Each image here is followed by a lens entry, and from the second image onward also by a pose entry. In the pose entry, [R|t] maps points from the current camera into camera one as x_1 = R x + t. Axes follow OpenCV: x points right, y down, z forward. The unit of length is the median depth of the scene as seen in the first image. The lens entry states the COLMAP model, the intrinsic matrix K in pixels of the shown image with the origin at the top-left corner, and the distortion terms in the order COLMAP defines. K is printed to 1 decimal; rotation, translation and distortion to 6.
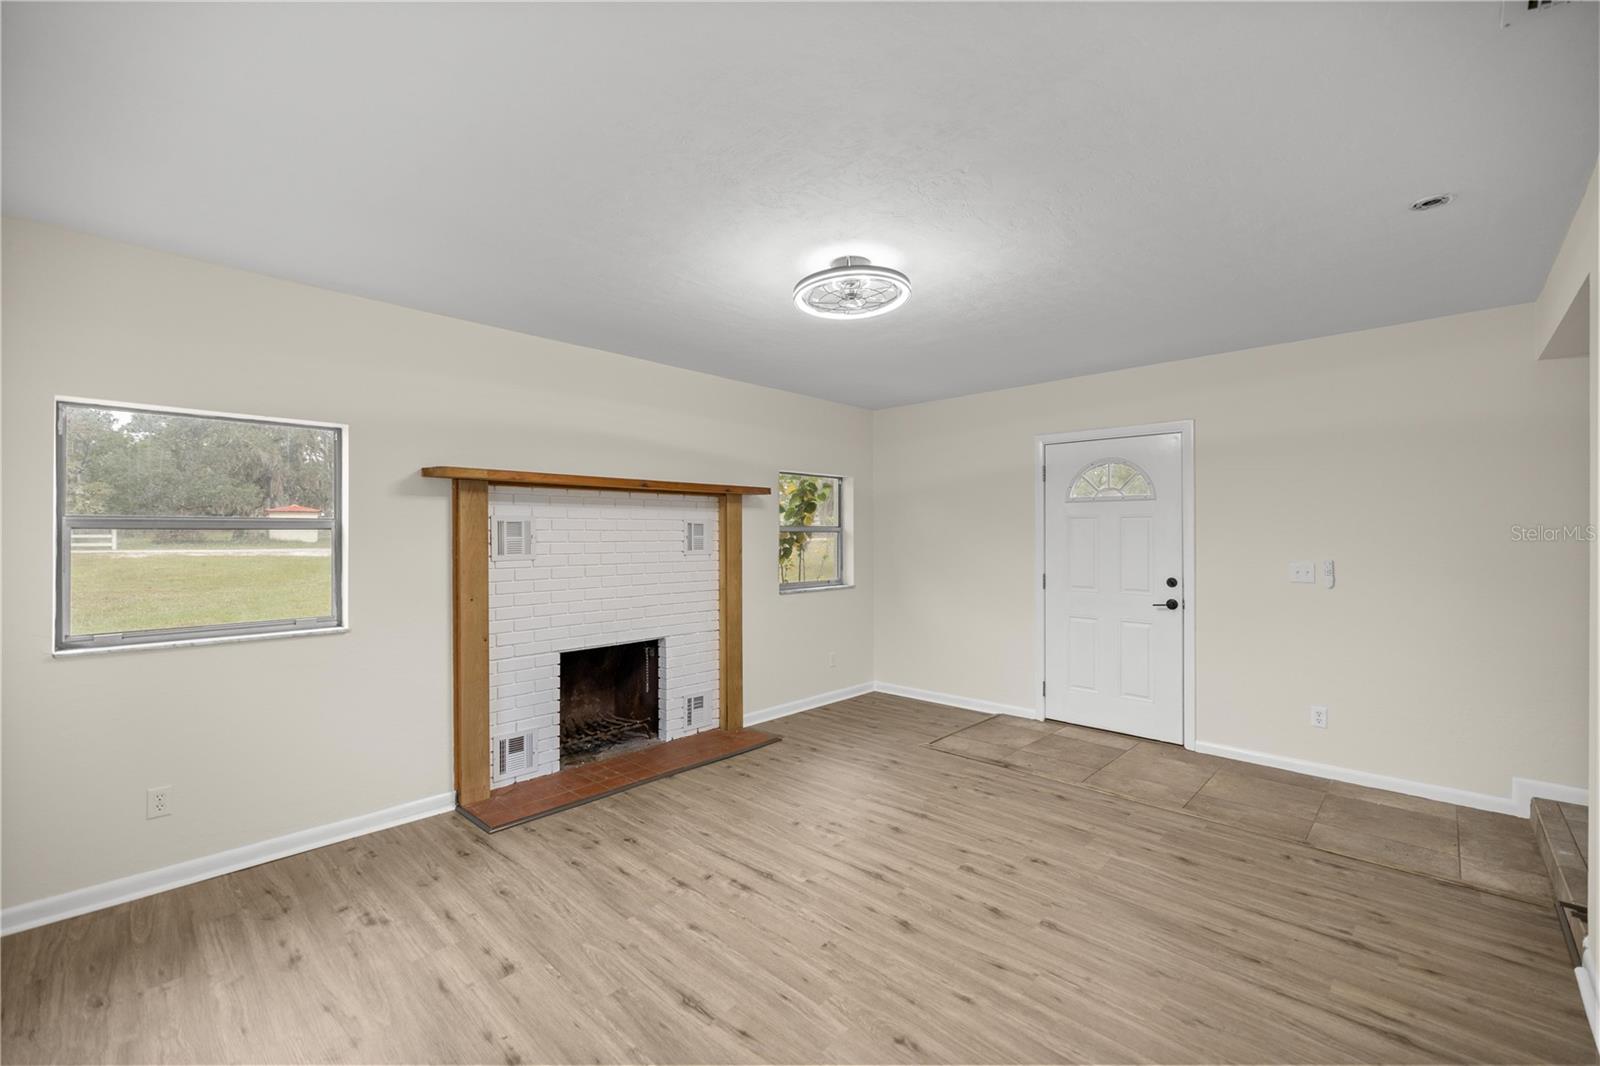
lens RADIAL K [[677.1, 0, 786.7], [0, 677.1, 534.1], [0, 0, 1]] dist [0.005251, 0.000169]
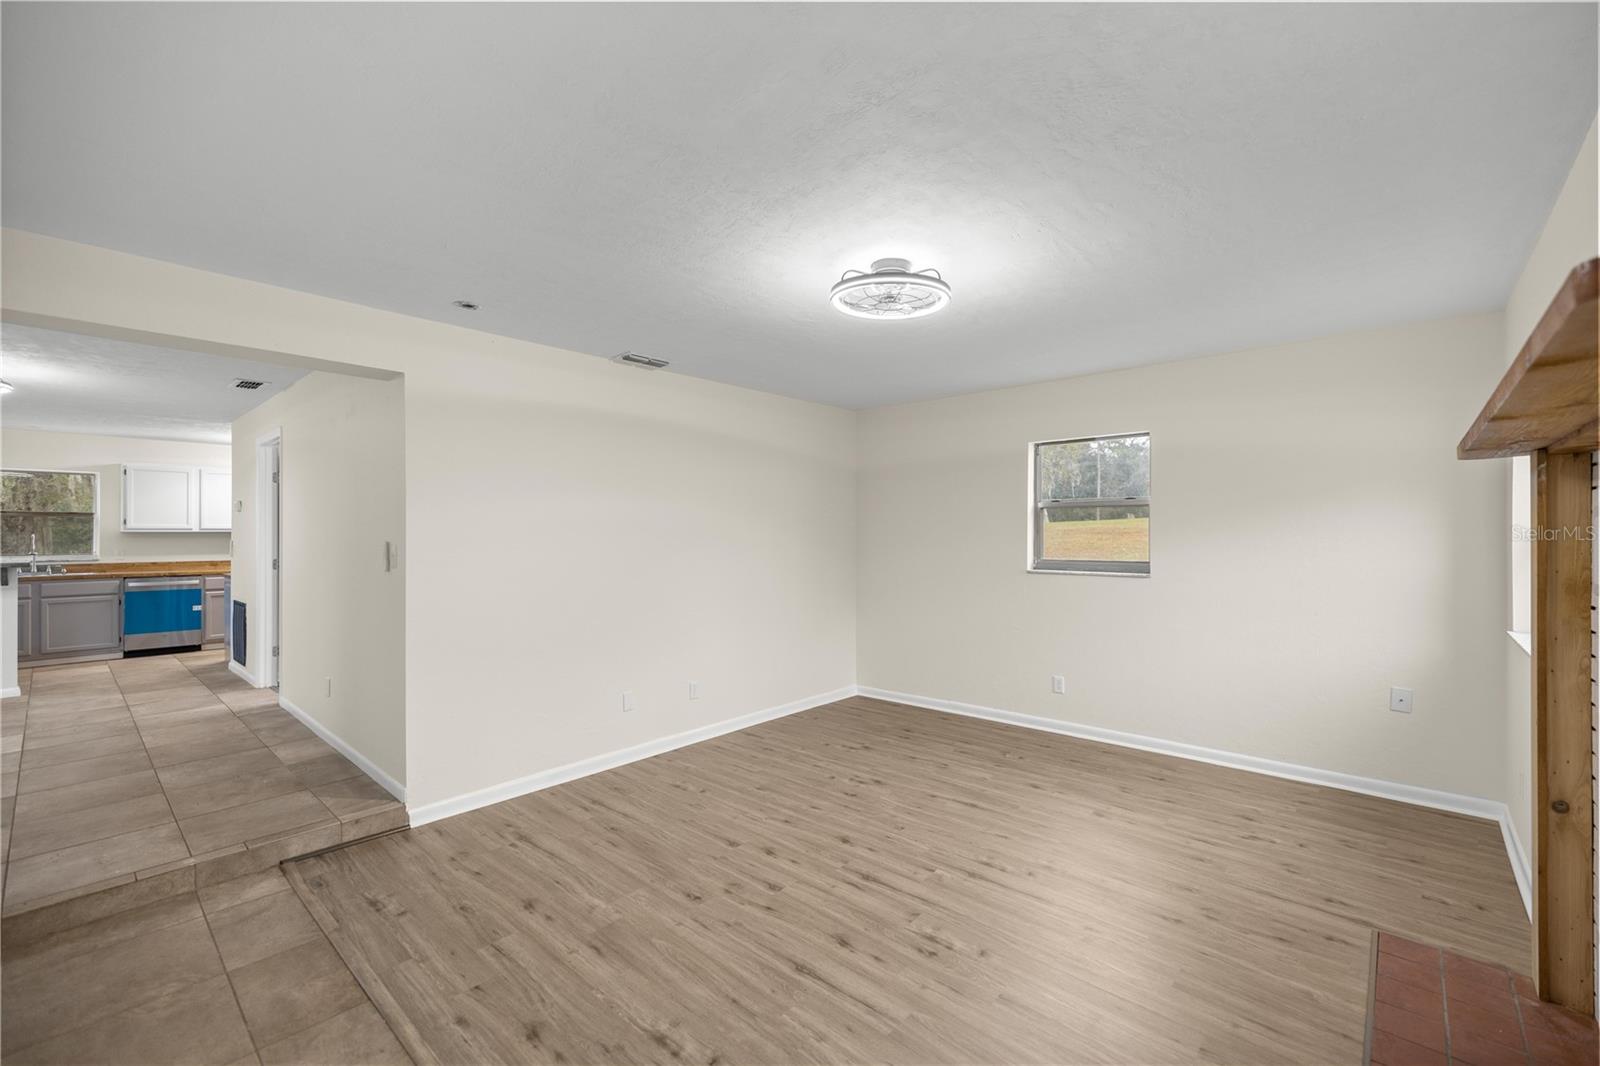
lens RADIAL K [[677.1, 0, 789.3], [0, 677.1, 532.7], [0, 0, 1]] dist [0.005251, 0.000169]
pose [[-0.999499, 0.005491, -0.031183, 0.243012], [0.005600, 0.999979, -0.003397, -0.009622], [0.031164, -0.003570, -0.999508, 1.753999]]
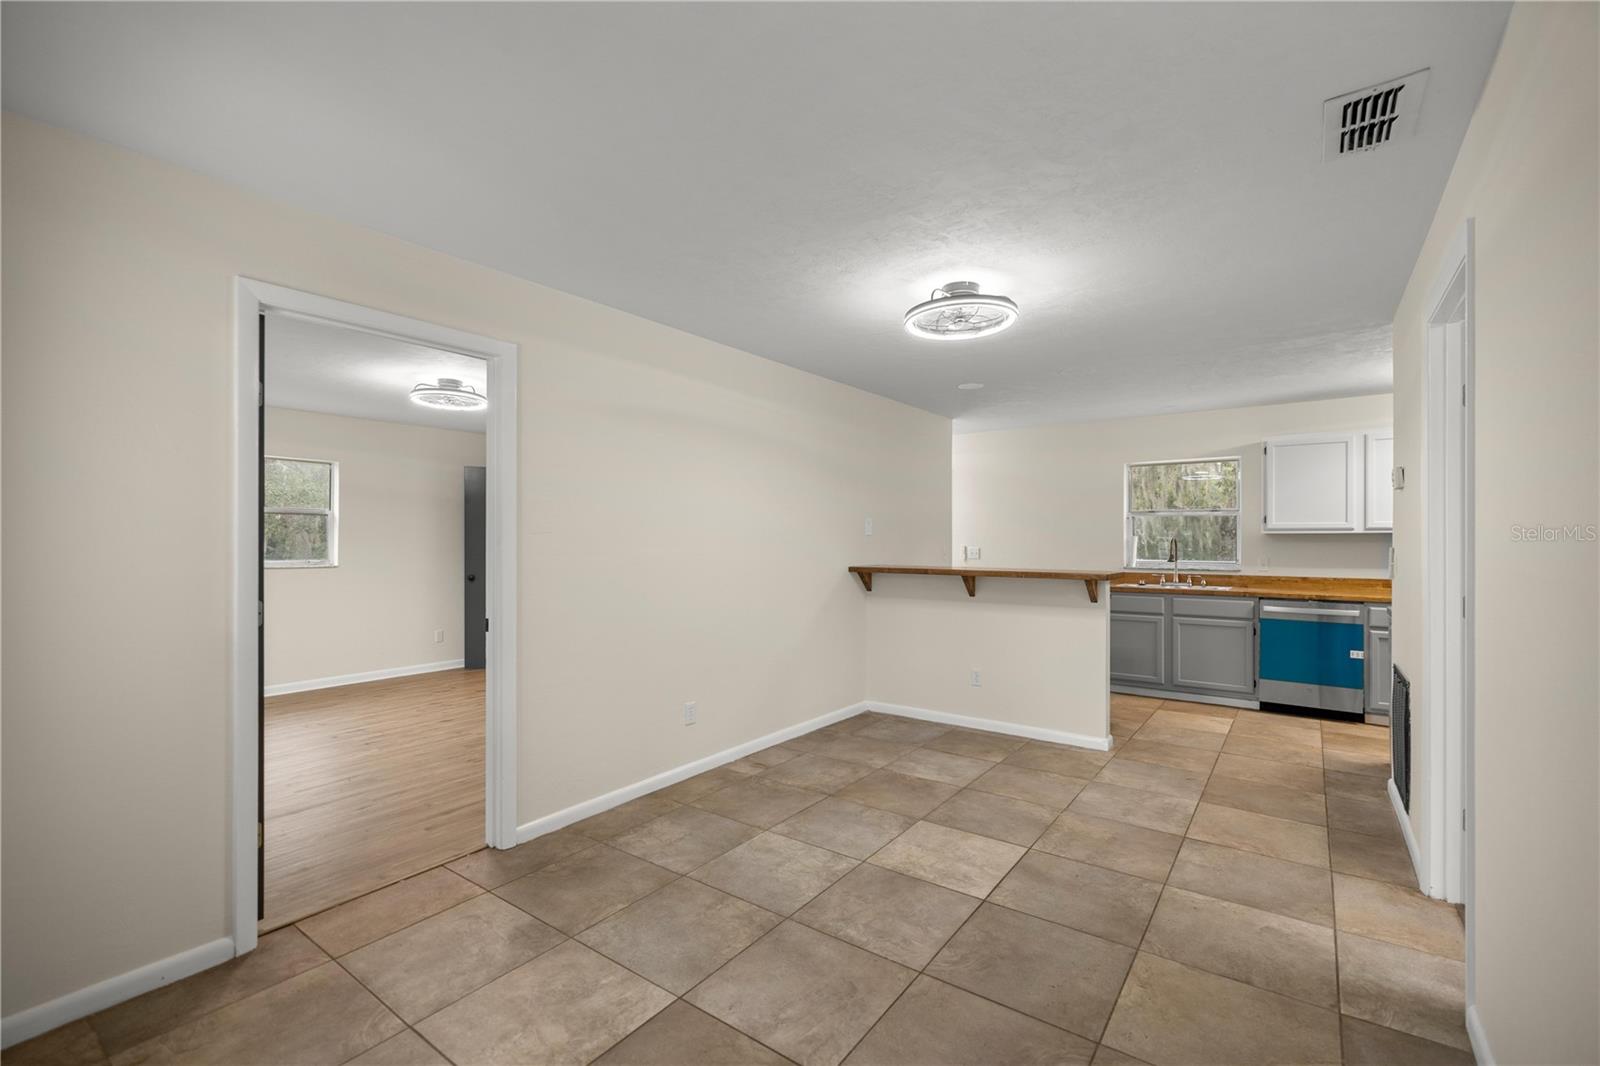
lens RADIAL K [[677.1, 0, 802.8], [0, 677.1, 536.8], [0, 0, 1]] dist [0.005251, 0.000169]
pose [[-0.129837, 0.010054, 0.991484, 0.910336], [0.000998, 0.999949, -0.010009, -0.010419], [-0.991535, -0.000310, -0.129841, 0.723416]]
